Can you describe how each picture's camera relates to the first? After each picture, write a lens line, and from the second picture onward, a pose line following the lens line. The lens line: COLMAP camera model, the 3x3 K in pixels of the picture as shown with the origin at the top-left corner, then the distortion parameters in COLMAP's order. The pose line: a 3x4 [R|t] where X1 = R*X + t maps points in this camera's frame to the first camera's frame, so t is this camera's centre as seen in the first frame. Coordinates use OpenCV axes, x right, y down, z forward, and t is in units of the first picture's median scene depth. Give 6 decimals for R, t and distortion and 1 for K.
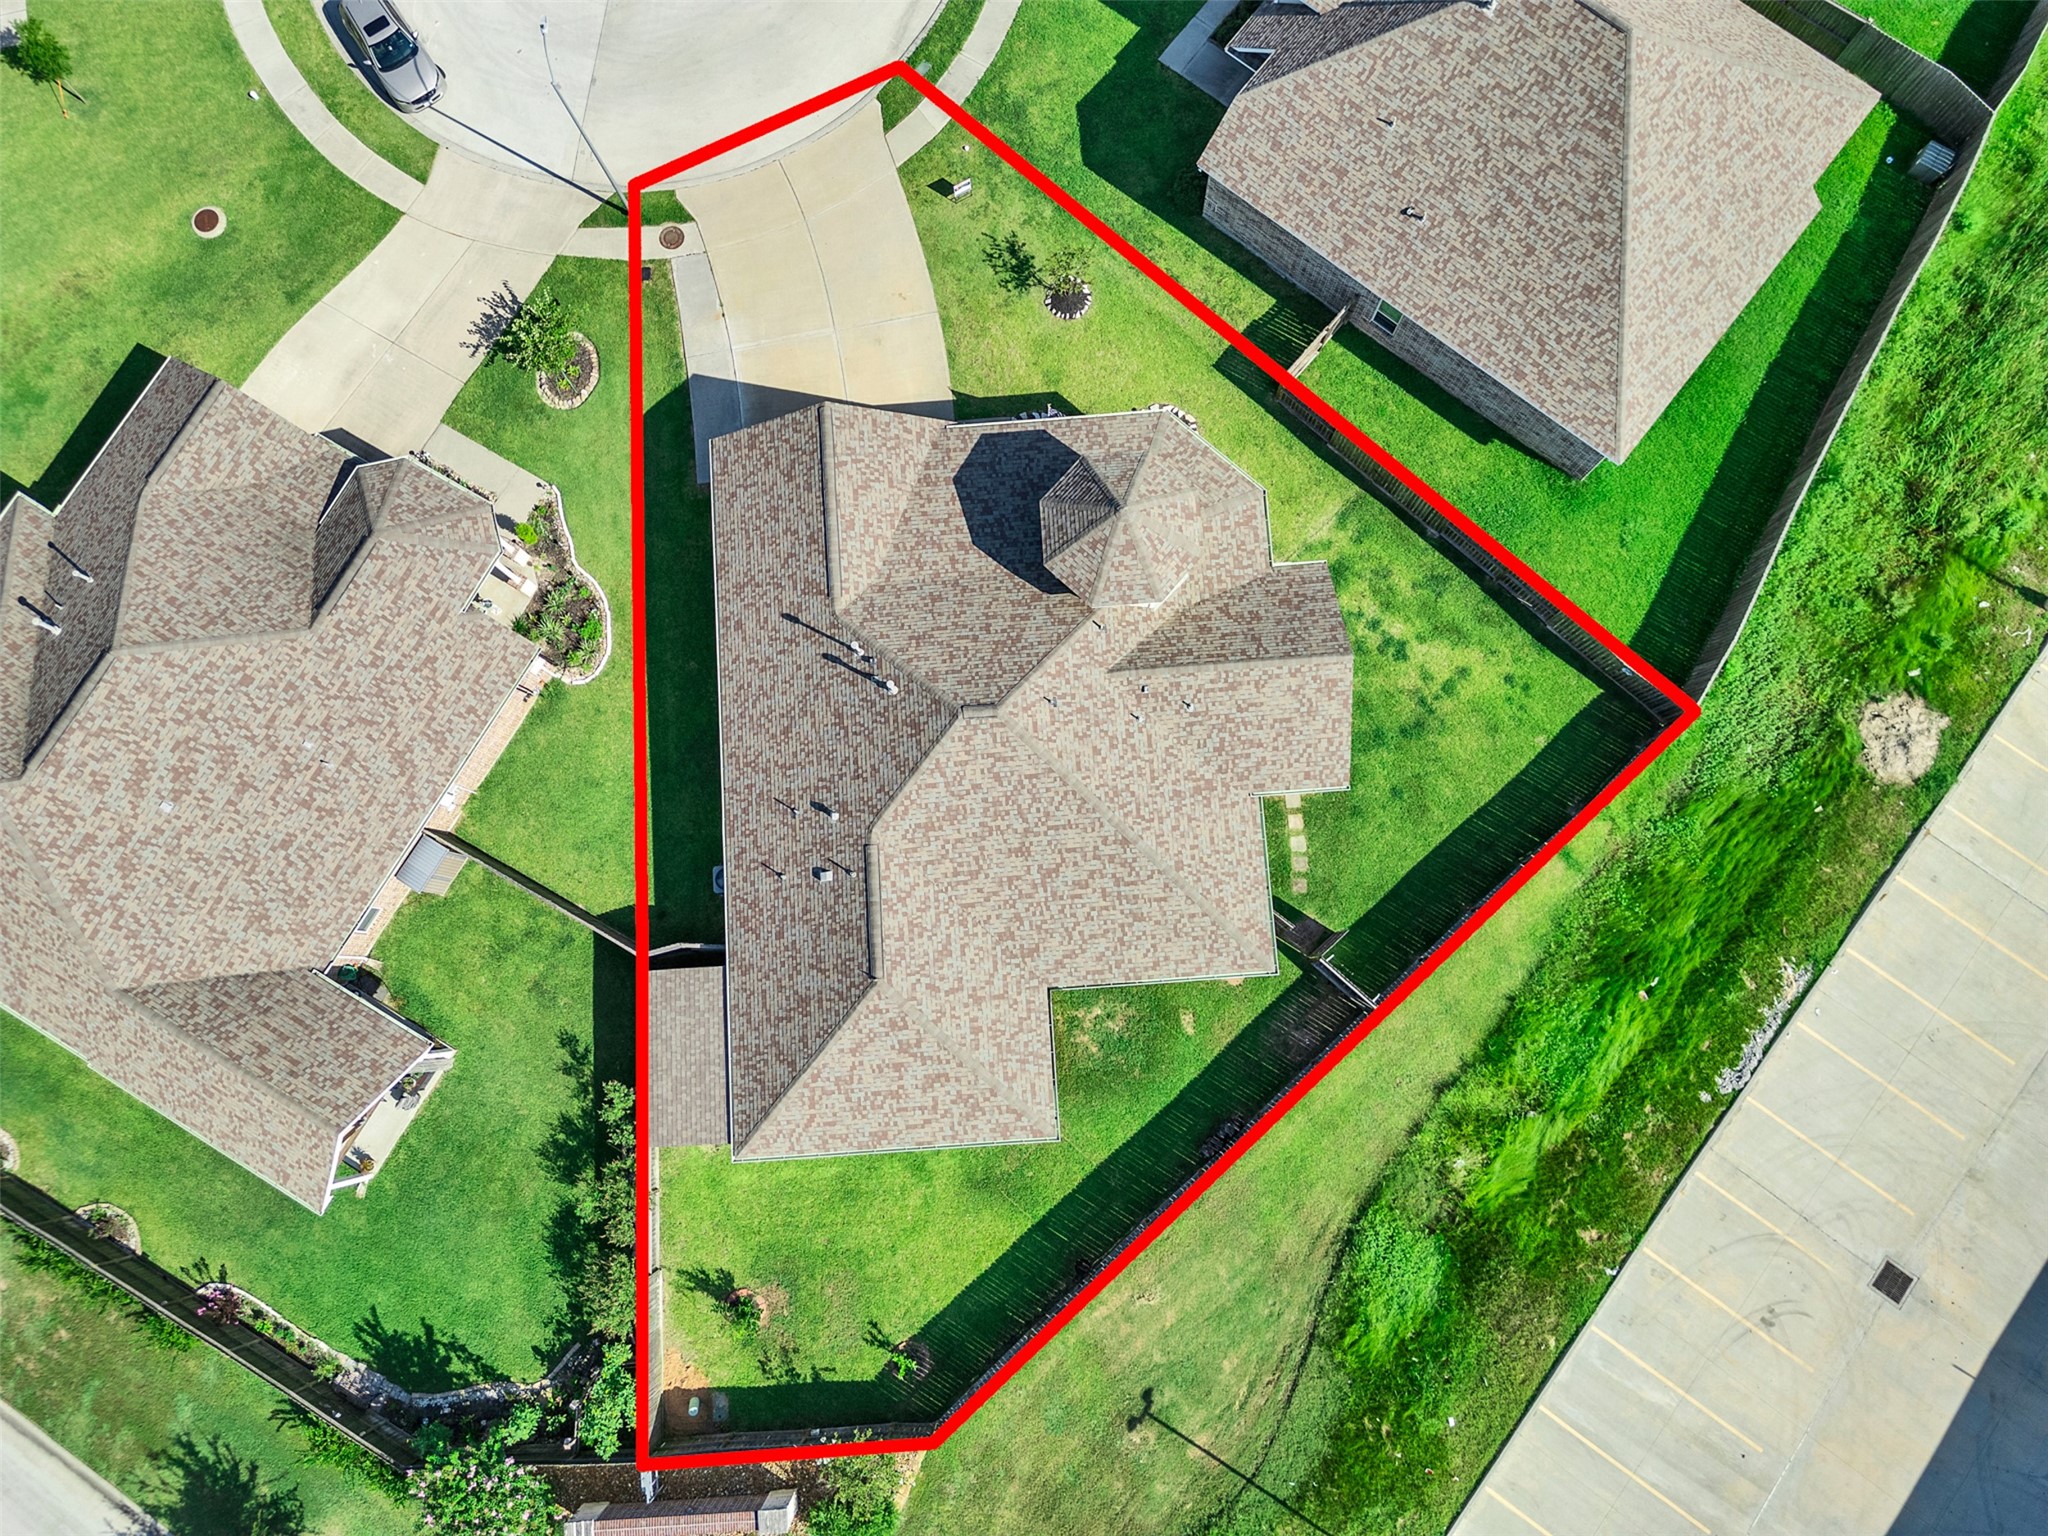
lens RADIAL K [[1448.6, 0, 1024.0], [0, 1448.6, 768.0], [0, 0, 1]] dist [0.061276, -0.004267]
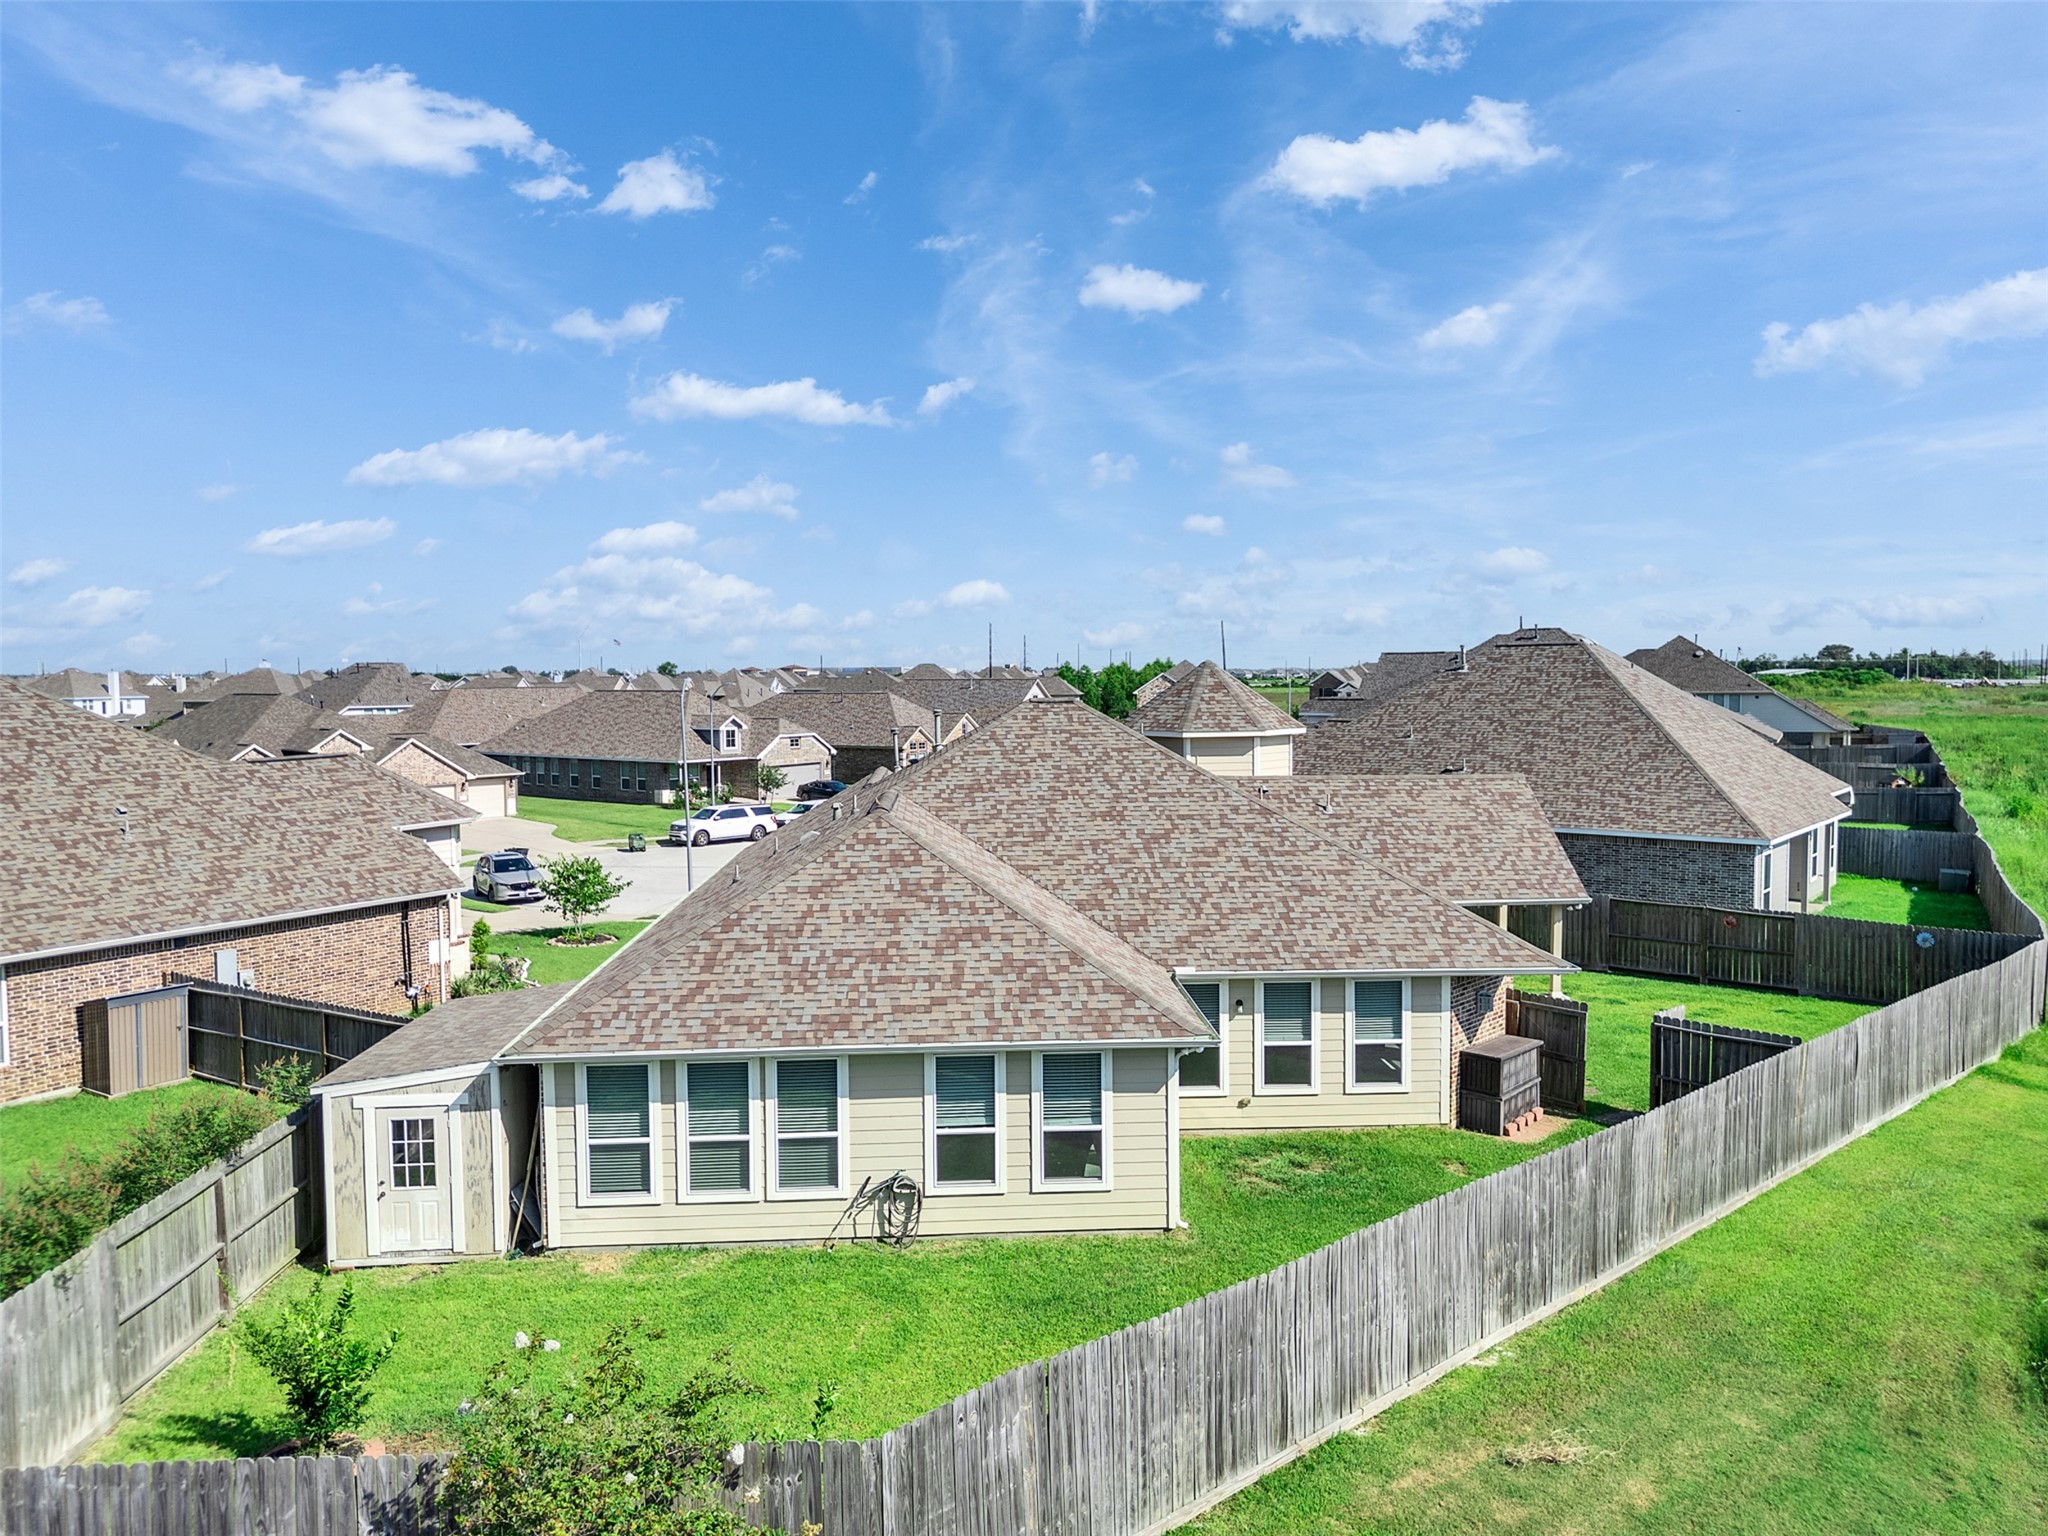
lens RADIAL K [[1448.6, 0, 1024.0], [0, 1448.6, 768.0], [0, 0, 1]] dist [0.061276, -0.004267]
pose [[0.999874, 0.010965, -0.011442, -0.033970], [-0.013630, 0.226636, -0.973884, 0.692797], [-0.008085, 0.973918, 0.226757, 0.820745]]
